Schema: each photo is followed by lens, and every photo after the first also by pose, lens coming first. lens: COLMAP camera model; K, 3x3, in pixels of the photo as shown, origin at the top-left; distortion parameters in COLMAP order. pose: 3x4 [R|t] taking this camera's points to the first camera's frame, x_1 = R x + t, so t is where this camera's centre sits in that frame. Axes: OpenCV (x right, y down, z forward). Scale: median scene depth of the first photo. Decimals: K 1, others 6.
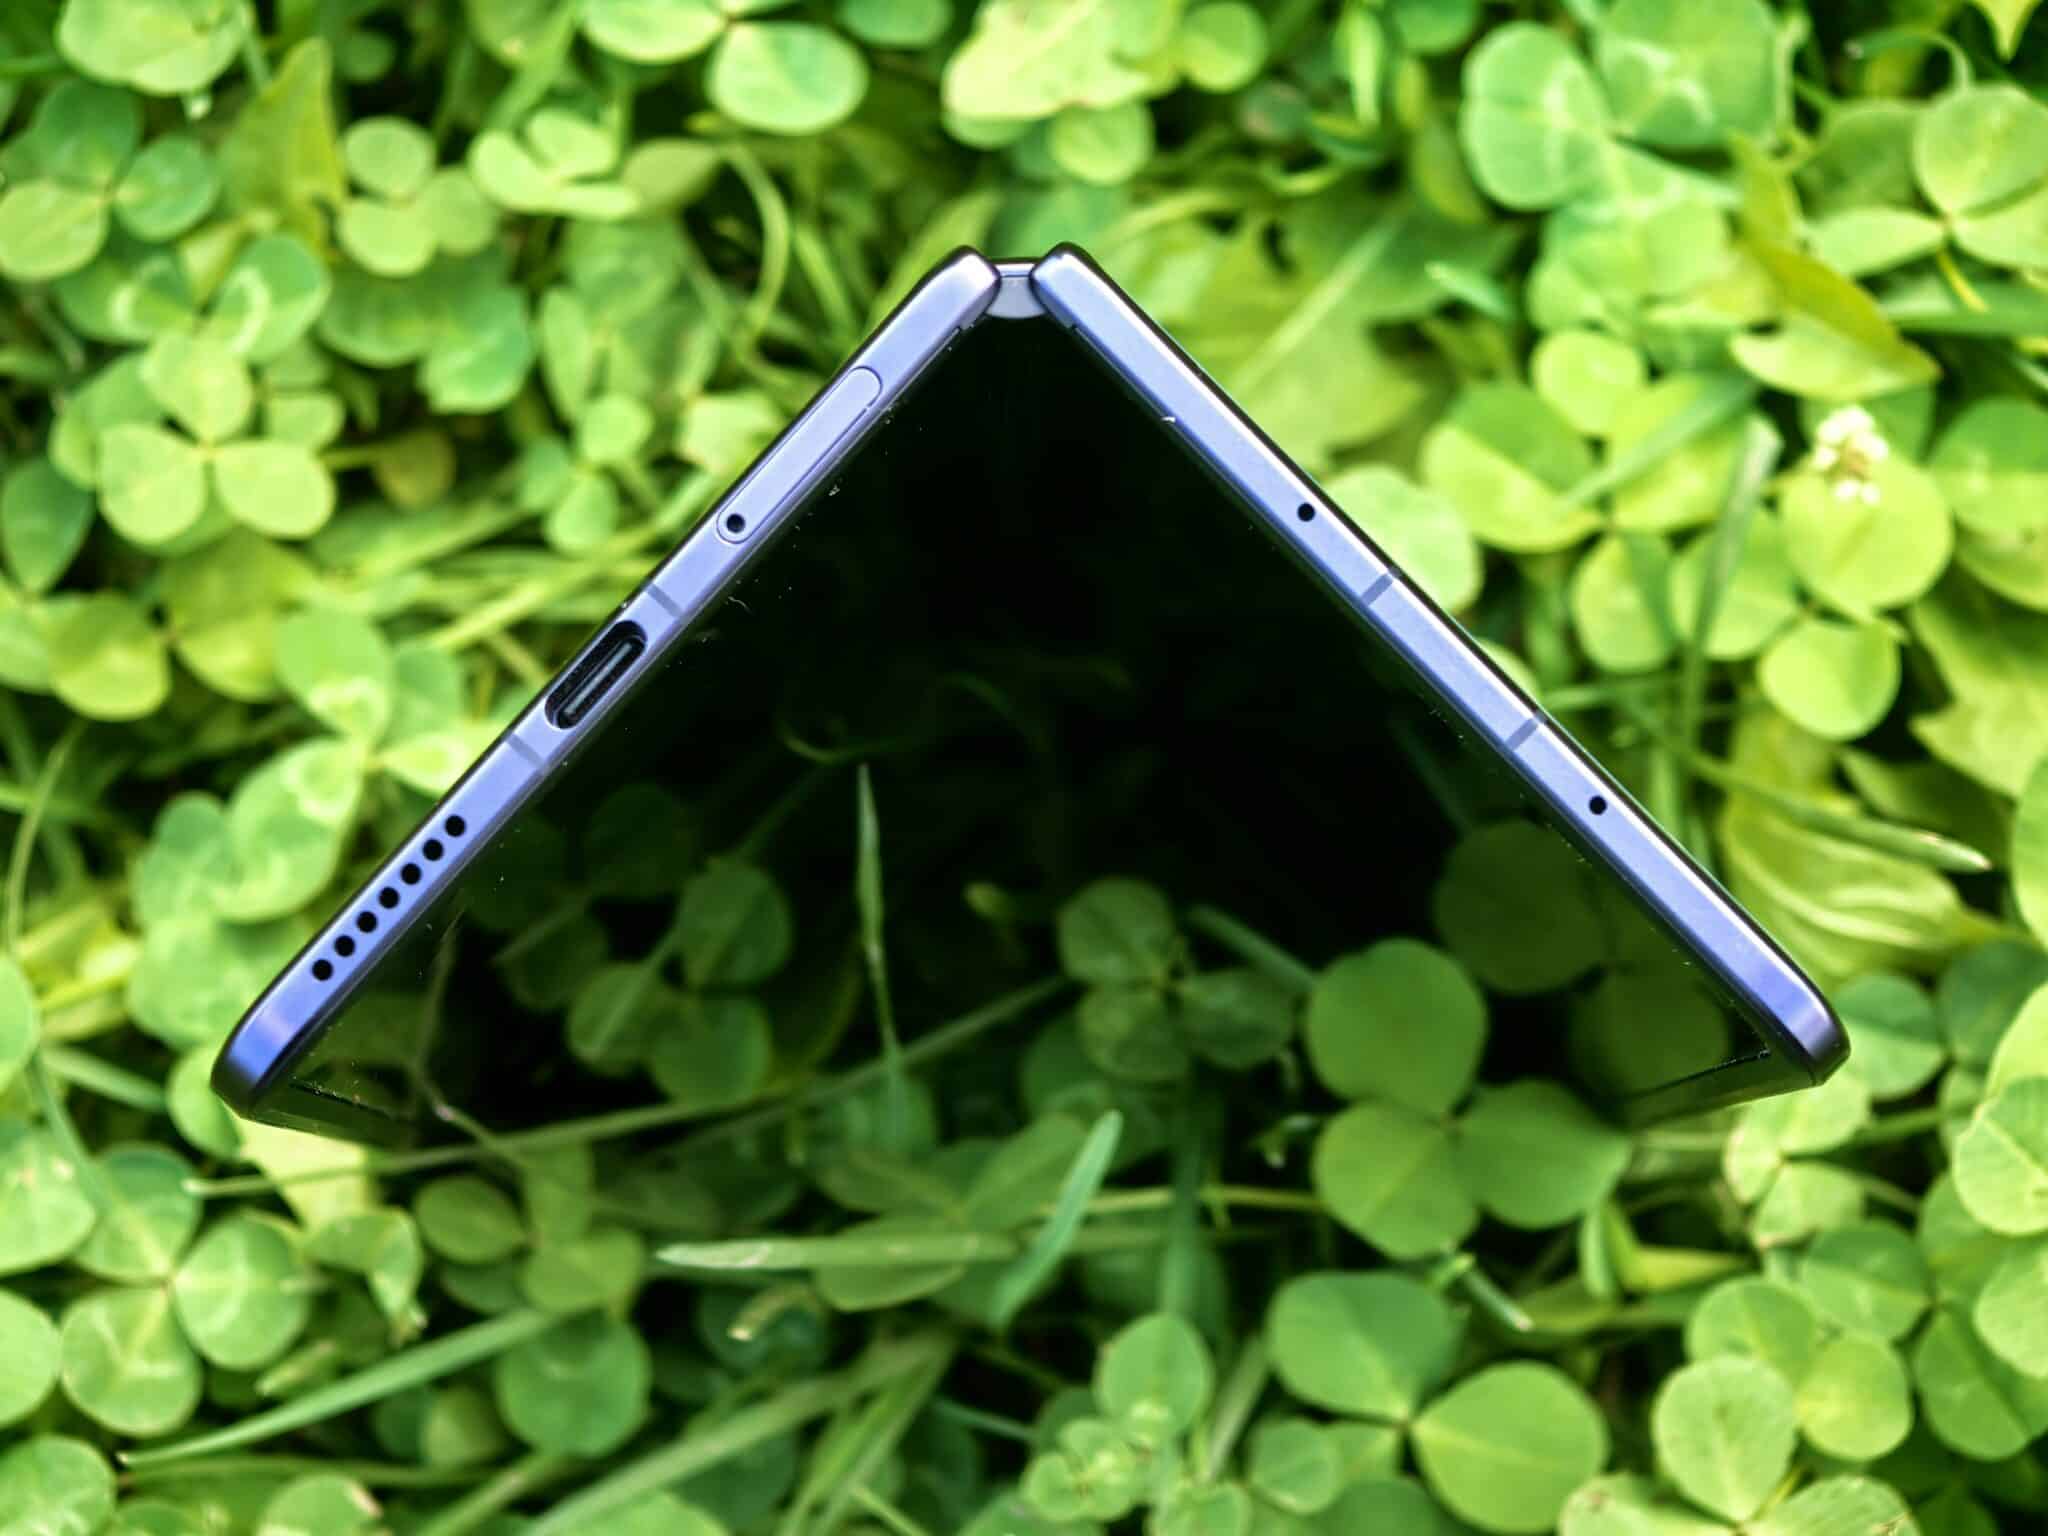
lens RADIAL K [[5656.8, 0, 1024.0], [0, 5656.8, 768.3], [0, 0, 1]] dist [0.009882, 0.000000]
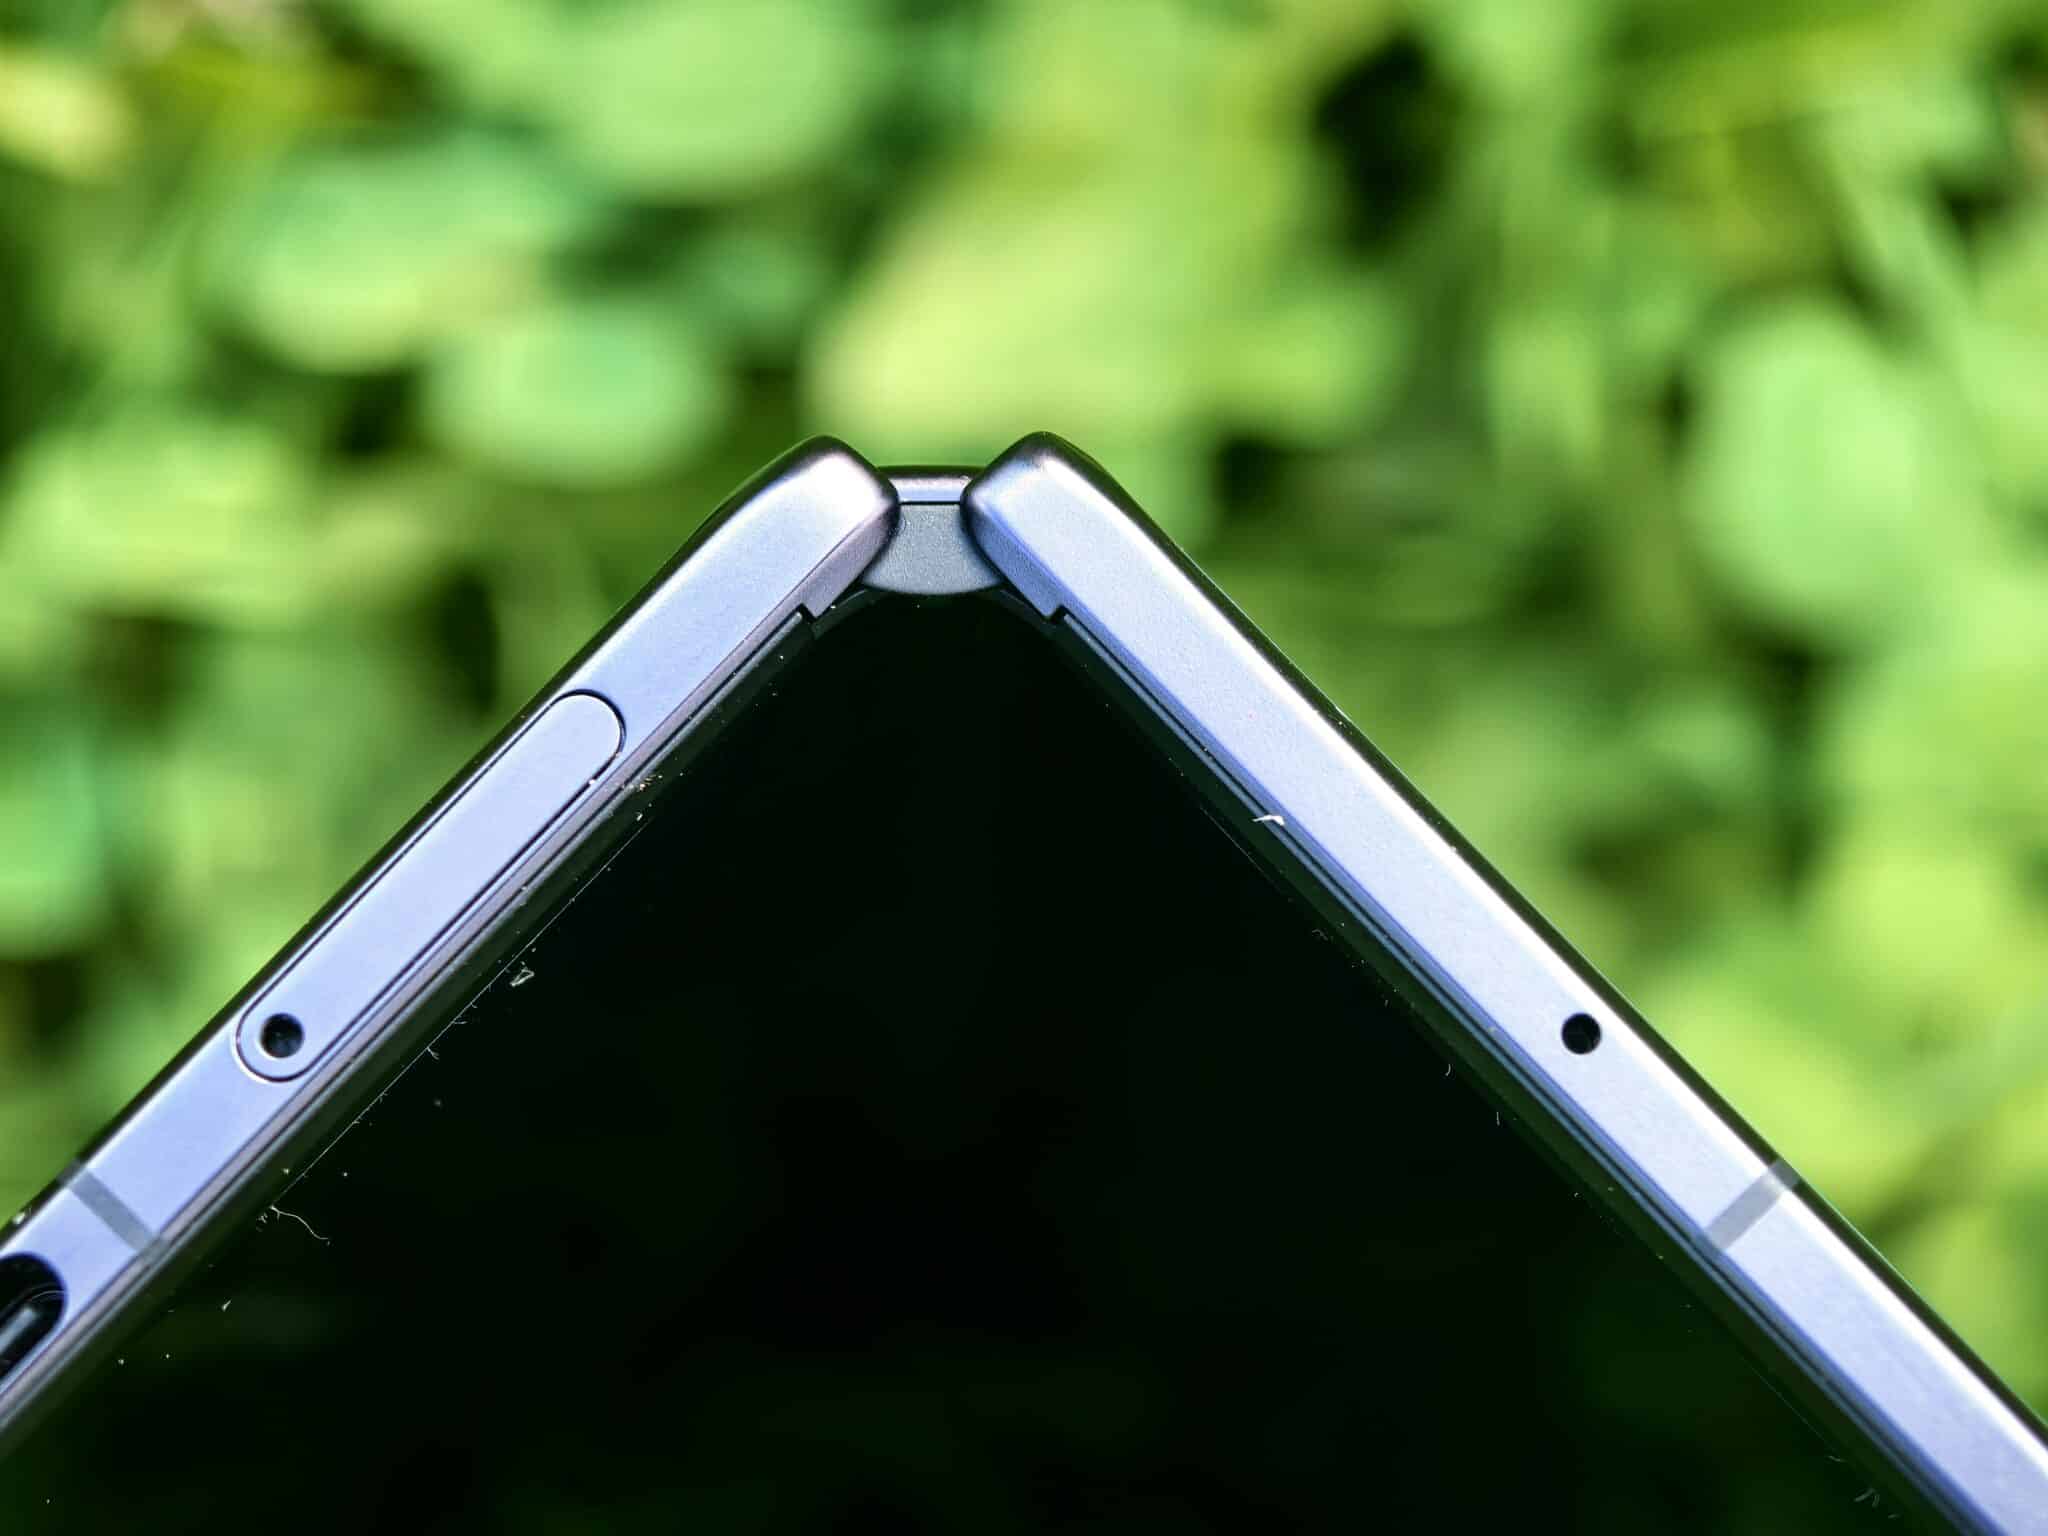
lens RADIAL K [[5656.8, 0, 1024.9], [0, 5656.8, 767.6], [0, 0, 1]] dist [0.009882, 0.000000]
pose [[0.999831, 0.017625, 0.005261, 0.003925], [-0.016805, 0.991612, -0.128154, -0.008640], [-0.007475, 0.128044, 0.991740, 0.558598]]
